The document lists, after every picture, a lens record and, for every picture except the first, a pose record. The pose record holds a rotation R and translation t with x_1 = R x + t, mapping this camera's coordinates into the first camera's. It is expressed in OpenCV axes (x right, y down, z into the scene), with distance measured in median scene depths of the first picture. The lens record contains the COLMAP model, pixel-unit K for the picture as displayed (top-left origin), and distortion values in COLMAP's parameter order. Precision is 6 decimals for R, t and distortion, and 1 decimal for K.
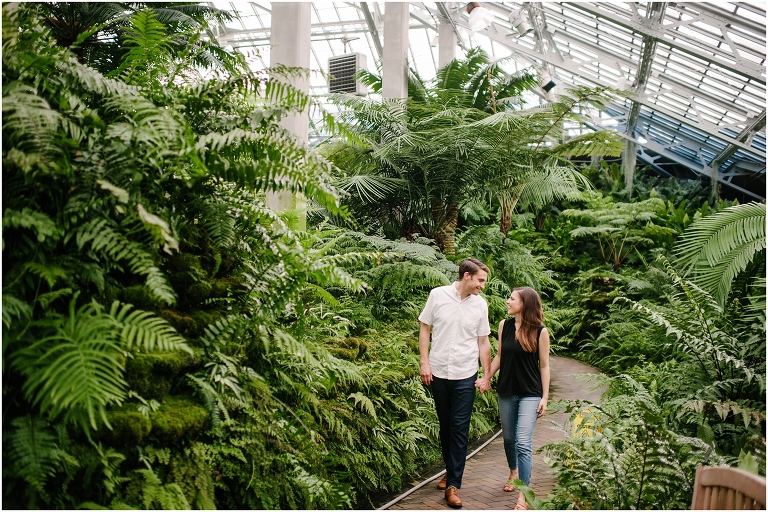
lens RADIAL K [[807.7, 0, 384.0], [0, 807.7, 256.0], [0, 0, 1]] dist [-0.071904, 0.018001]
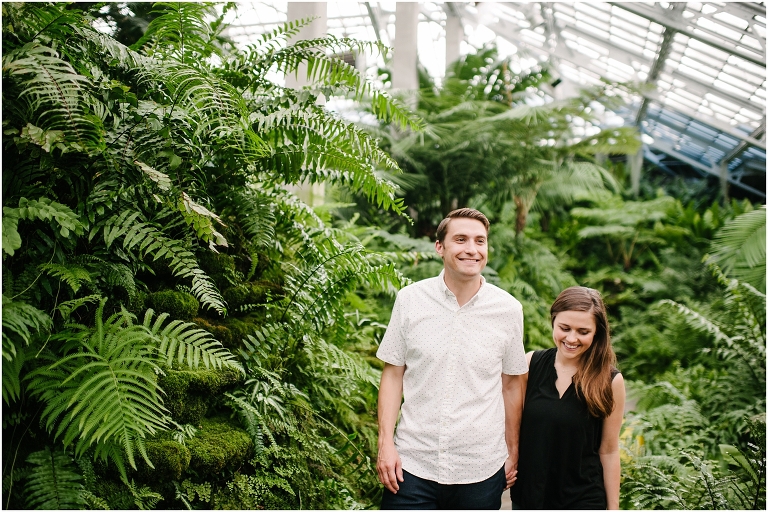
lens RADIAL K [[807.7, 0, 384.0], [0, 807.7, 256.0], [0, 0, 1]] dist [-0.071904, 0.018001]
pose [[0.999840, -0.000179, 0.017866, -0.086288], [0.000214, 0.999998, -0.001946, 0.002005], [-0.017865, 0.001949, 0.999839, 0.130047]]
